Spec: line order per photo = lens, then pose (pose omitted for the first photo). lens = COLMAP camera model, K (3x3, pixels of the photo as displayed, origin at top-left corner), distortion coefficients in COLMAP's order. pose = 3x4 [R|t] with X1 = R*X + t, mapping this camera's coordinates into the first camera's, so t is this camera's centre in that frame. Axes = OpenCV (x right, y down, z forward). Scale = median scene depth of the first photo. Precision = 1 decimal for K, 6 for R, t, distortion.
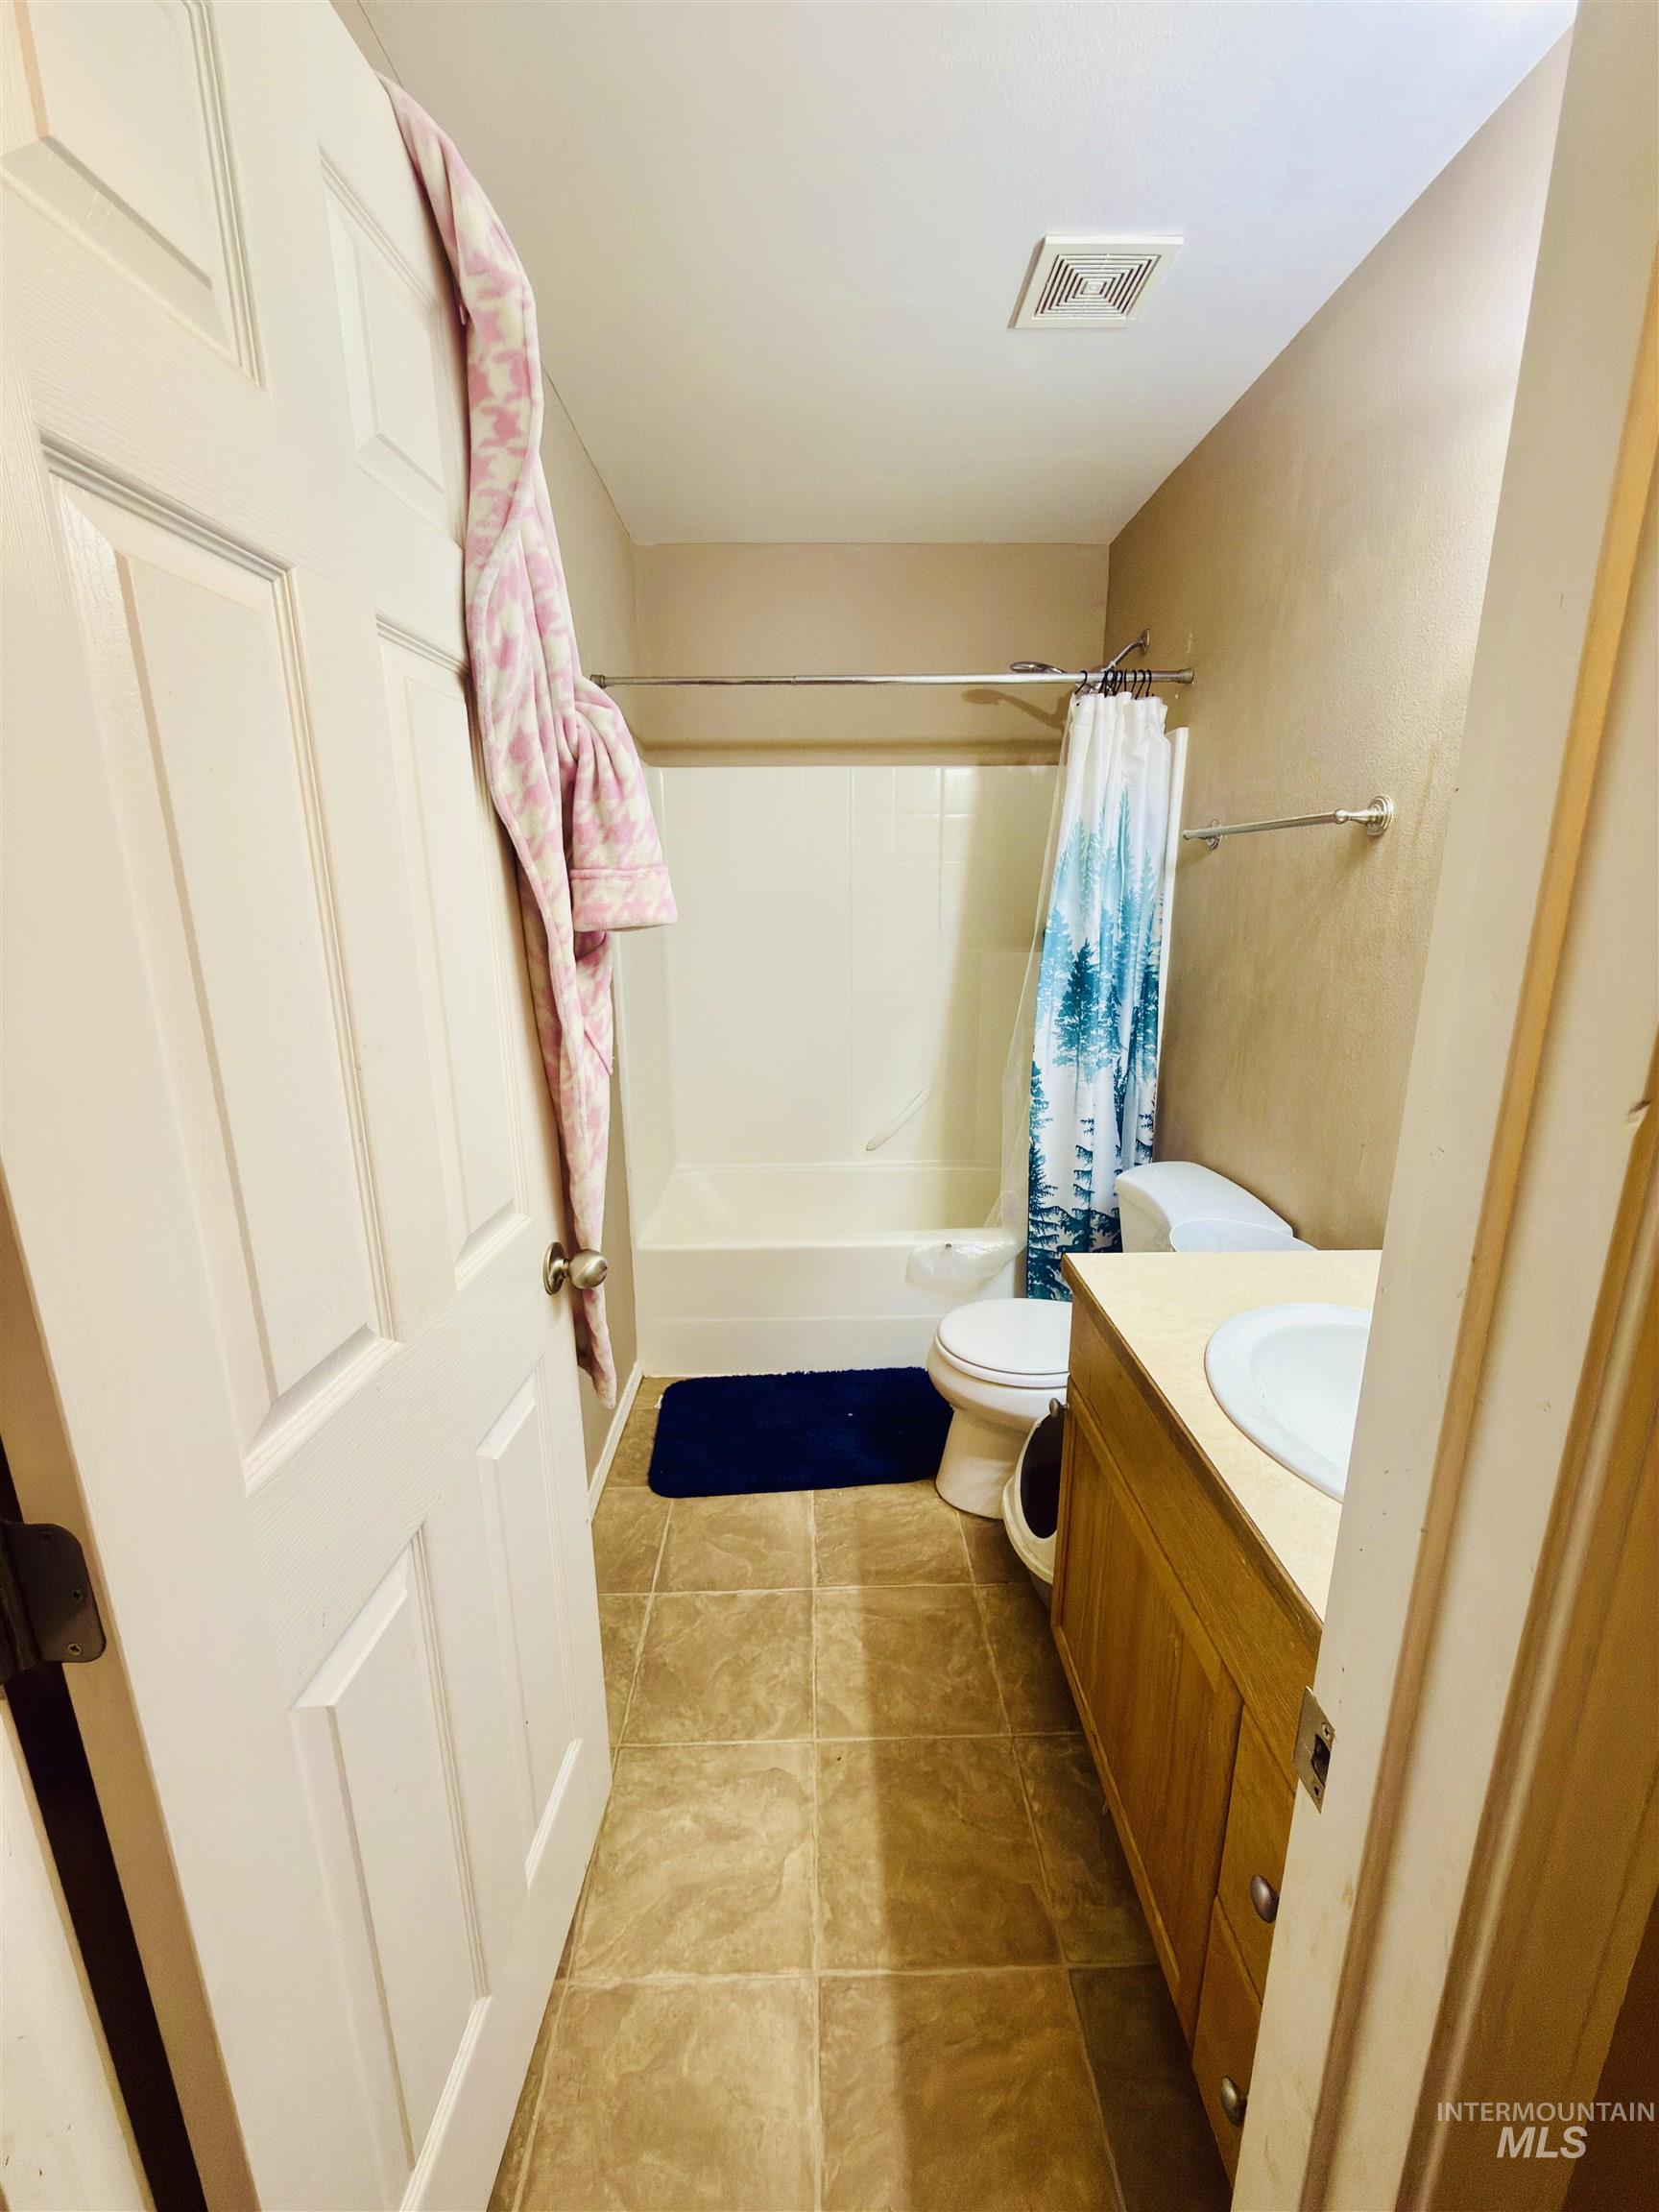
lens RADIAL K [[880.2, 0, 844.3], [0, 880.2, 1096.7], [0, 0, 1]] dist [0.007097, -0.000667]
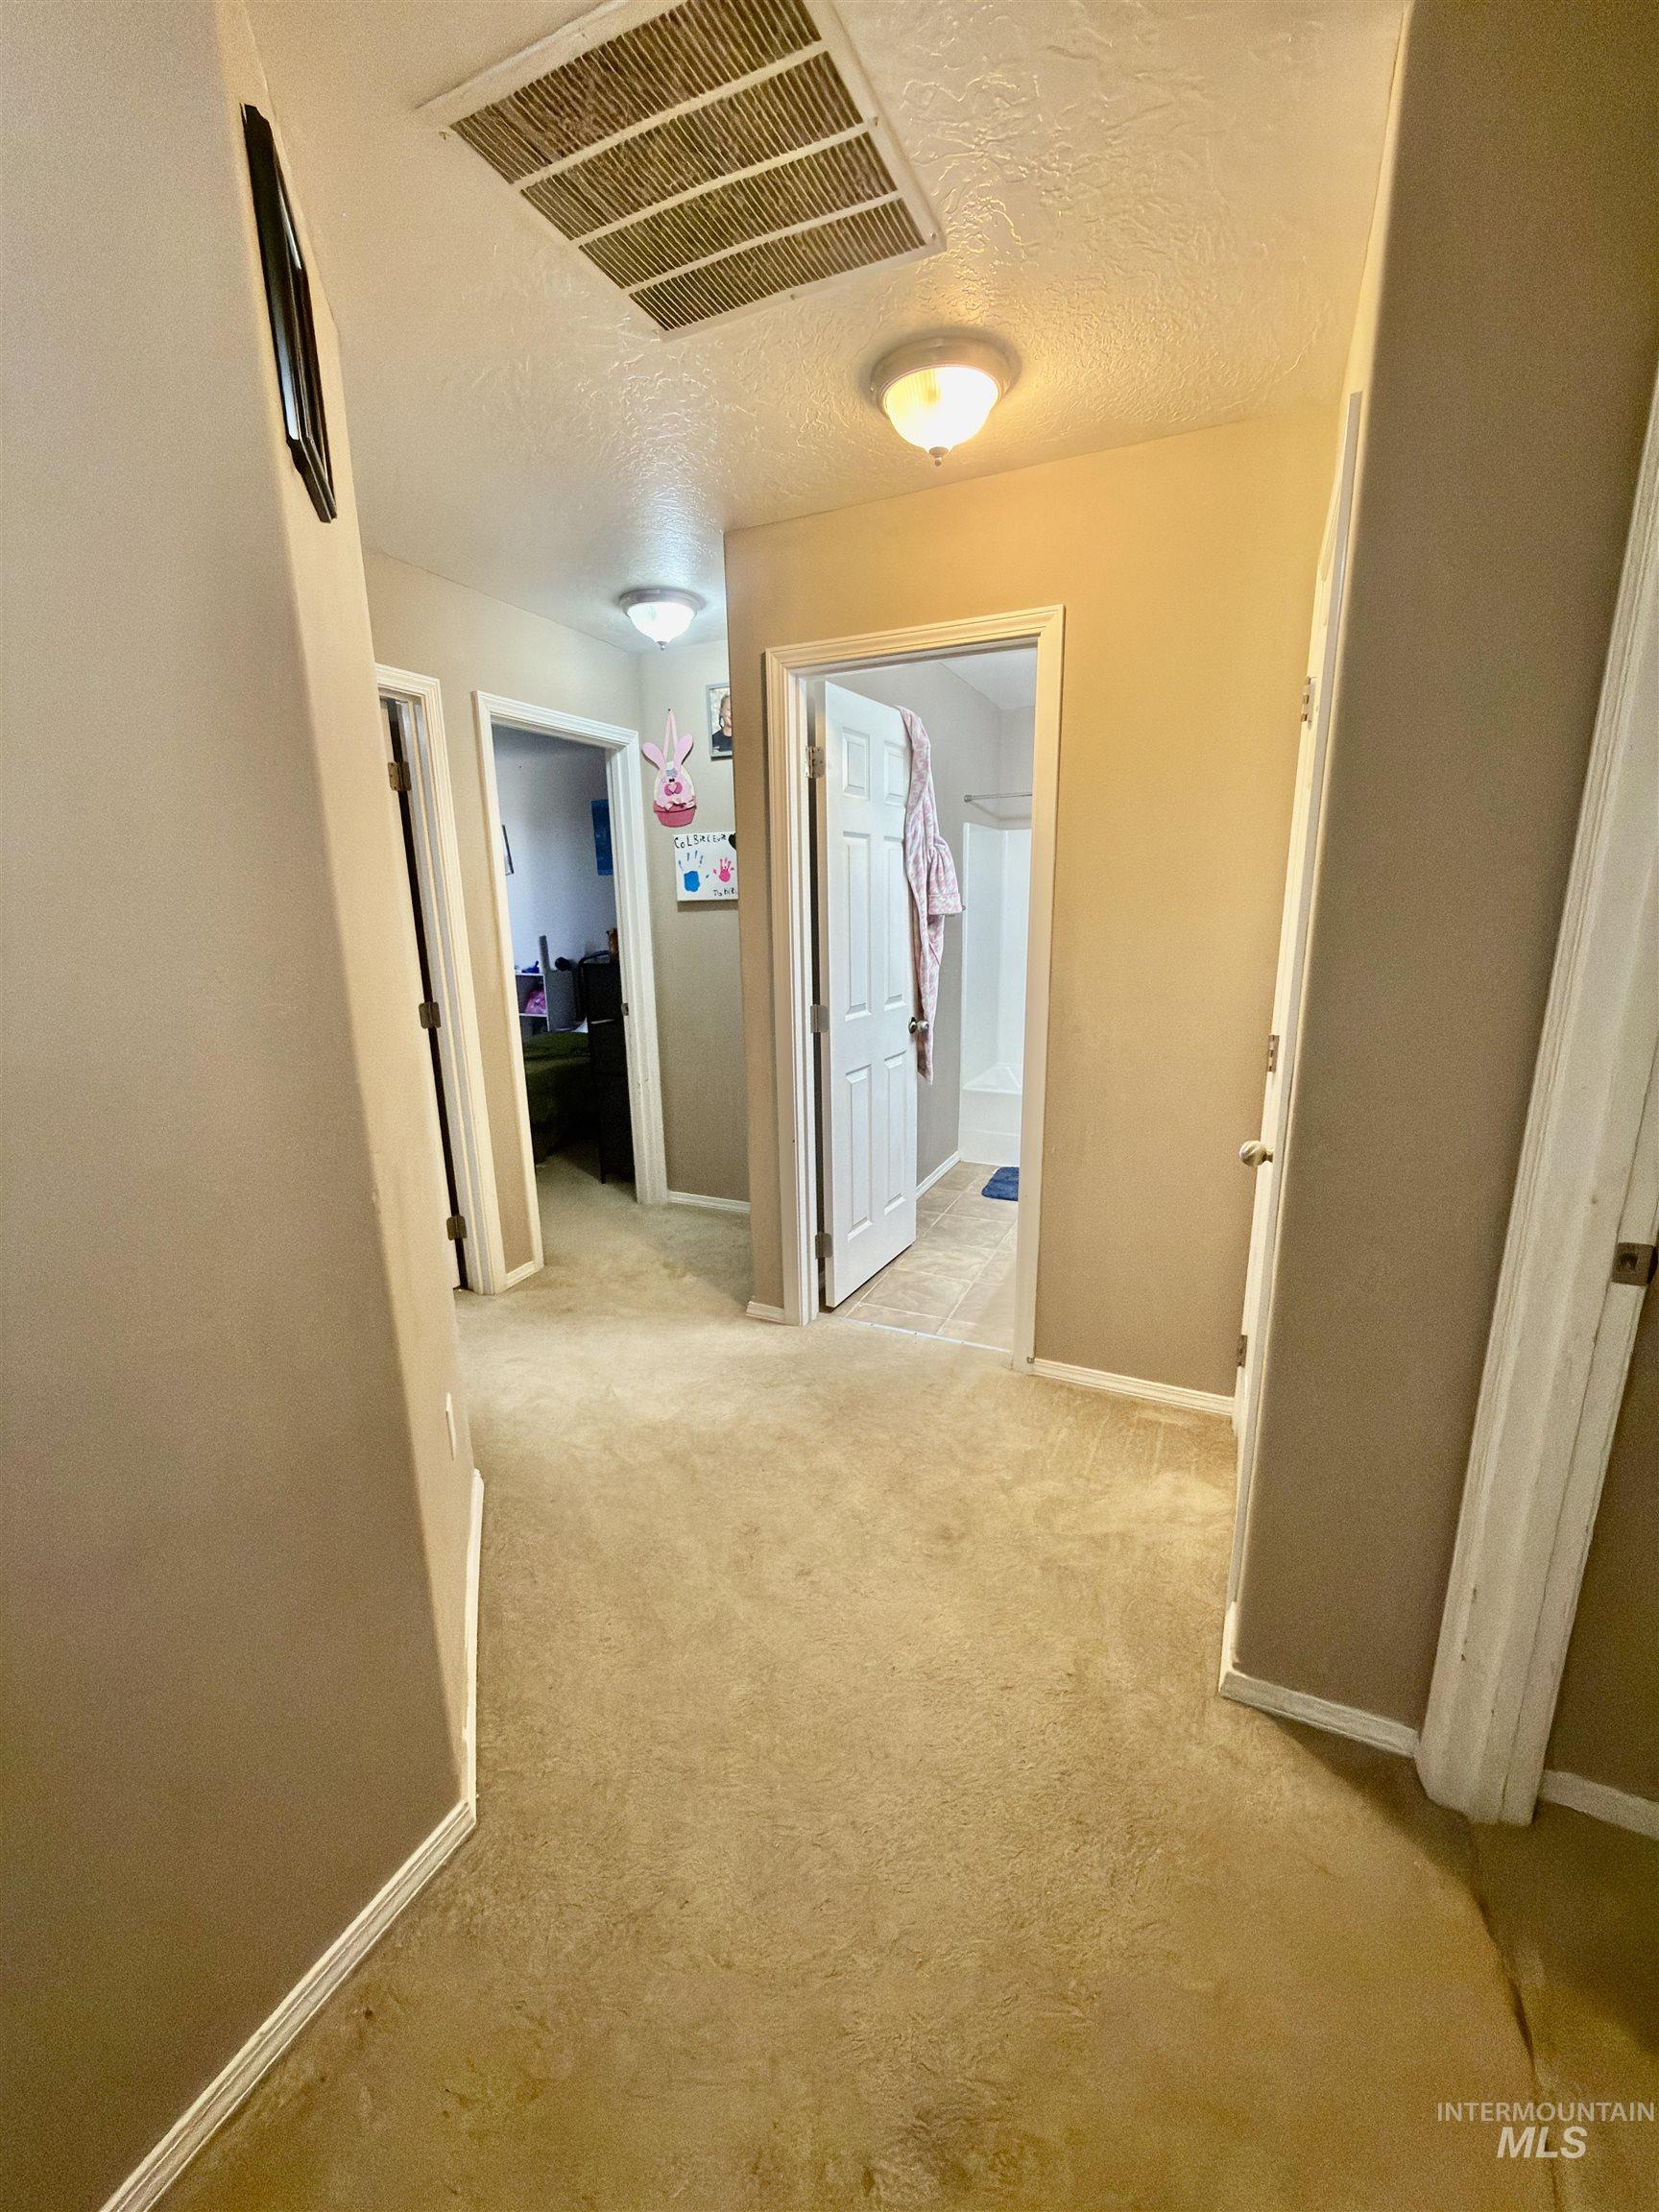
lens RADIAL K [[880.2, 0, 836.0], [0, 880.2, 1111.0], [0, 0, 1]] dist [0.007097, -0.000667]
pose [[0.892405, 0.095538, -0.441005, 0.473010], [-0.098831, 0.994983, 0.015559, 0.273071], [0.440279, 0.029700, 0.897370, -1.079573]]
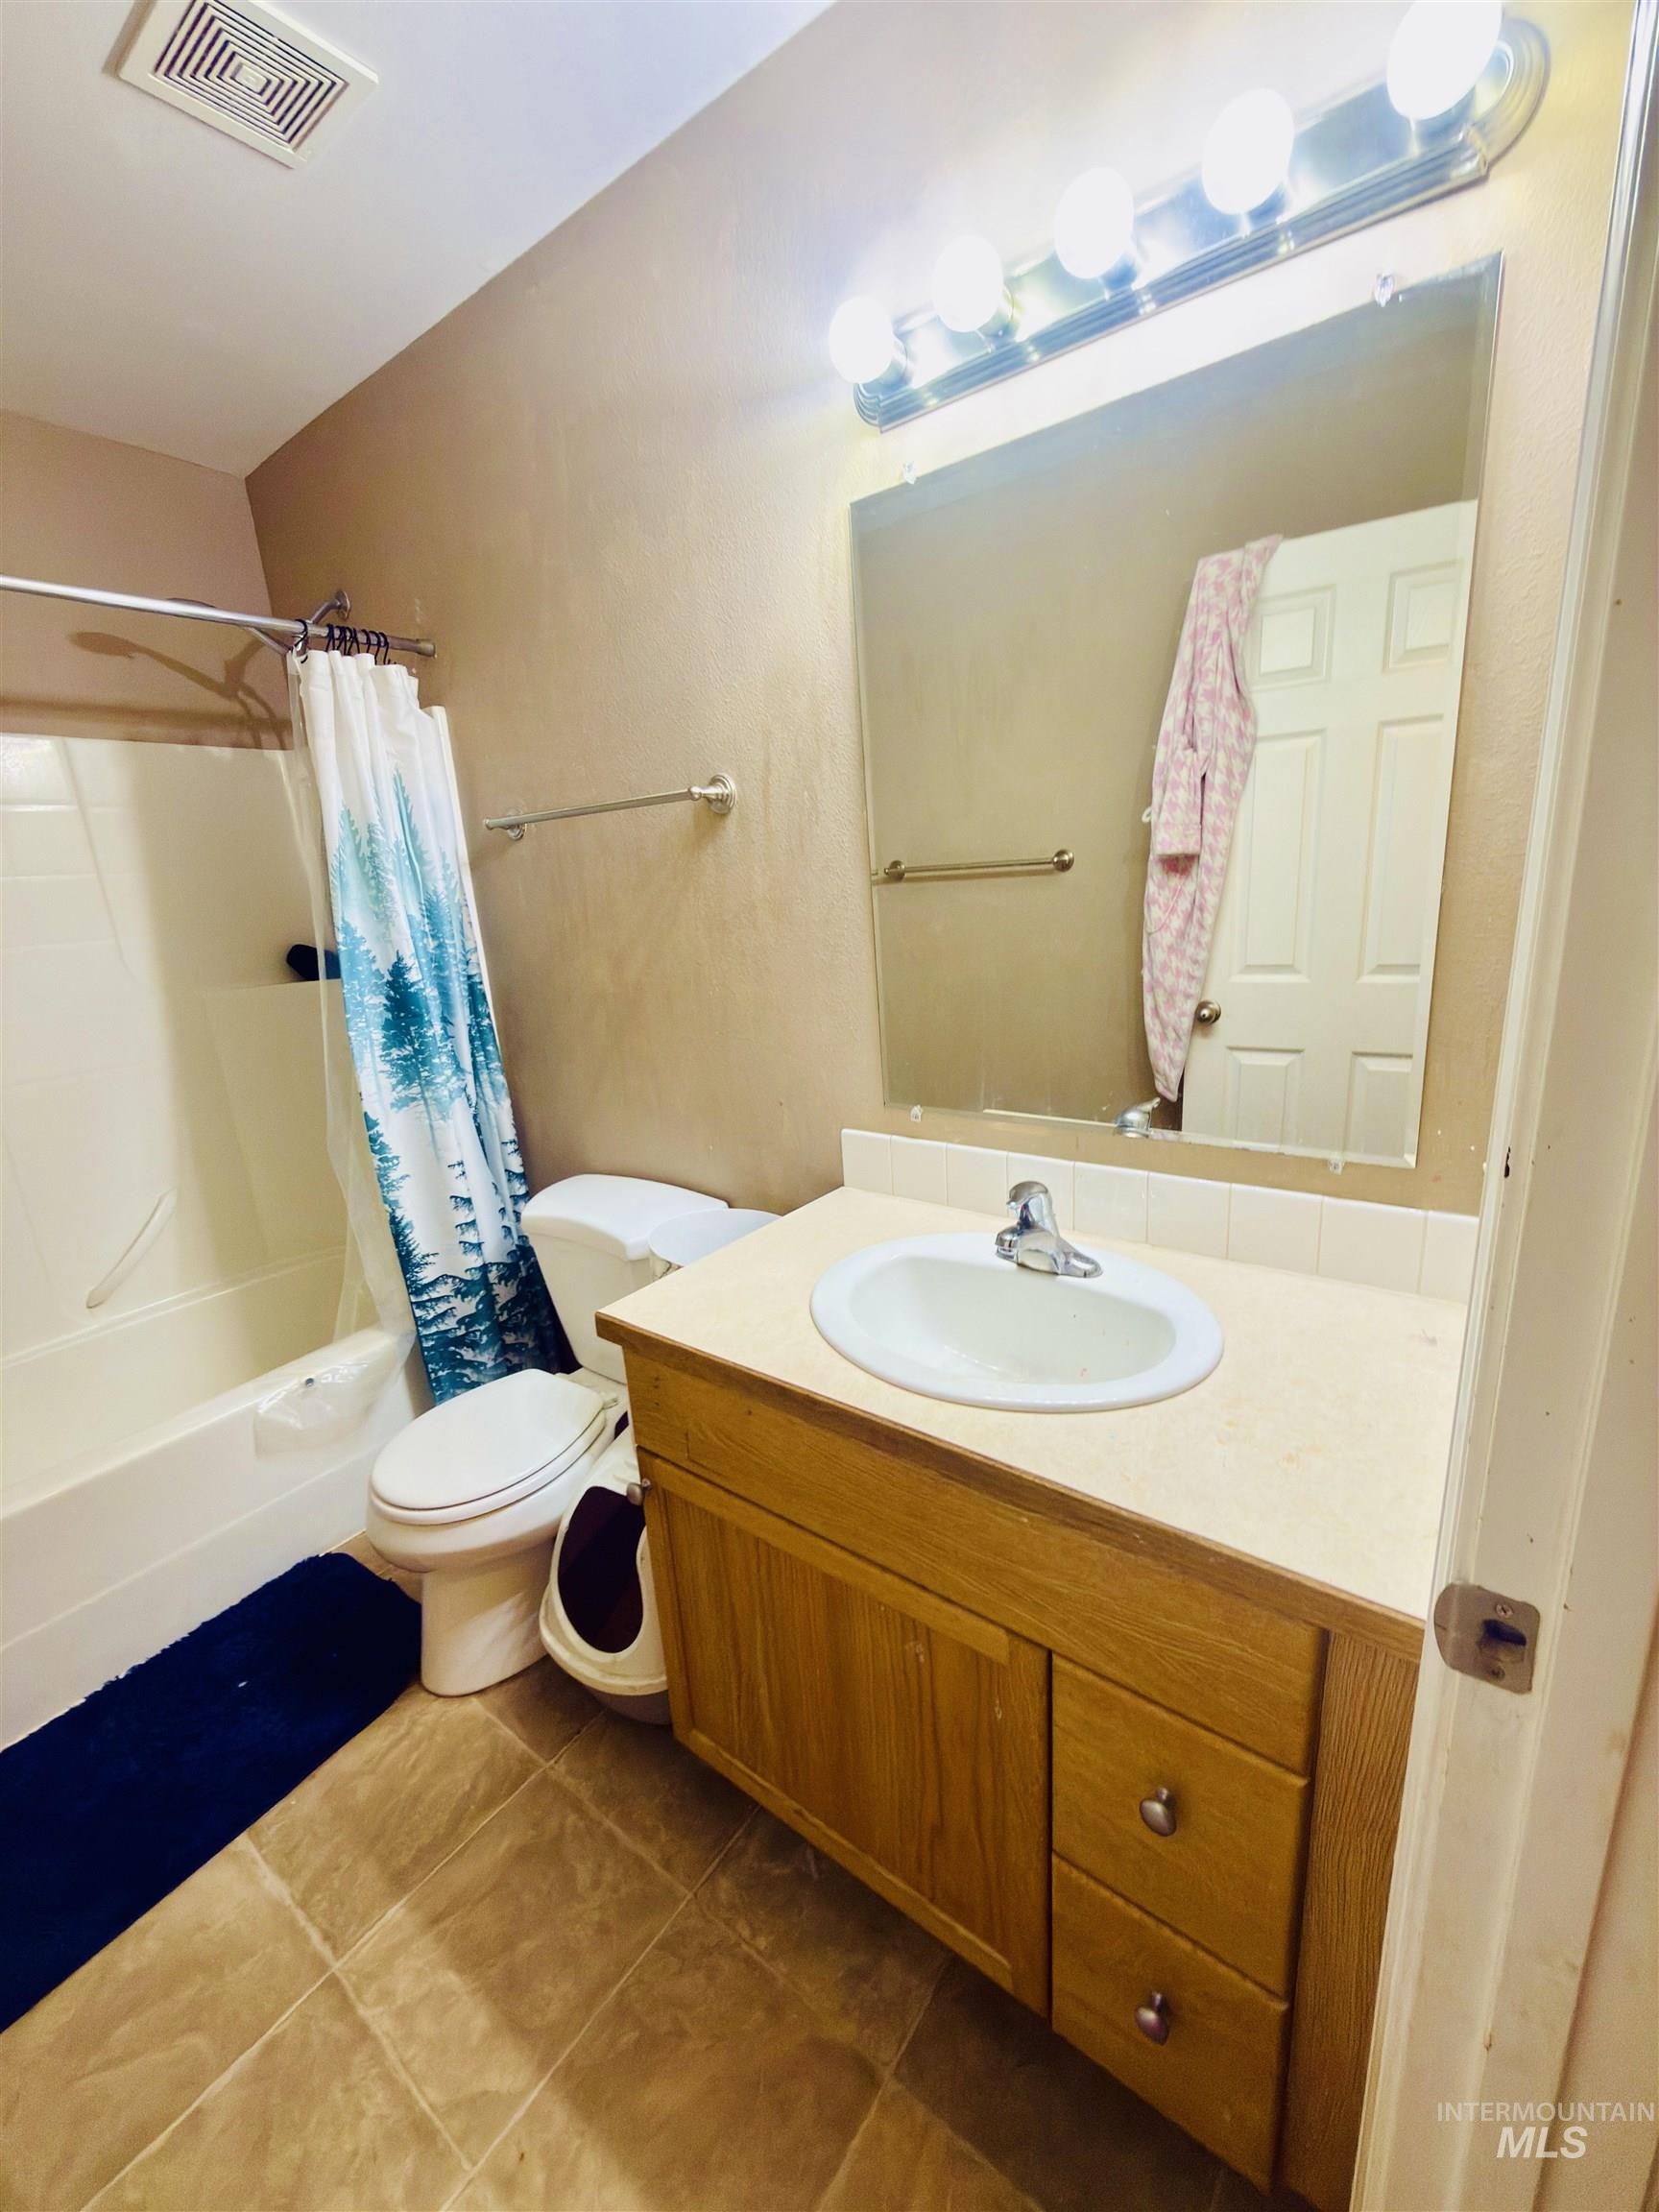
lens RADIAL K [[880.2, 0, 832.0], [0, 880.2, 1098.9], [0, 0, 1]] dist [0.007097, -0.000667]
pose [[0.634844, -0.225917, 0.738874, -0.131214], [0.243474, 0.966070, 0.086190, -0.022628], [-0.733276, 0.125179, 0.668309, 0.206343]]
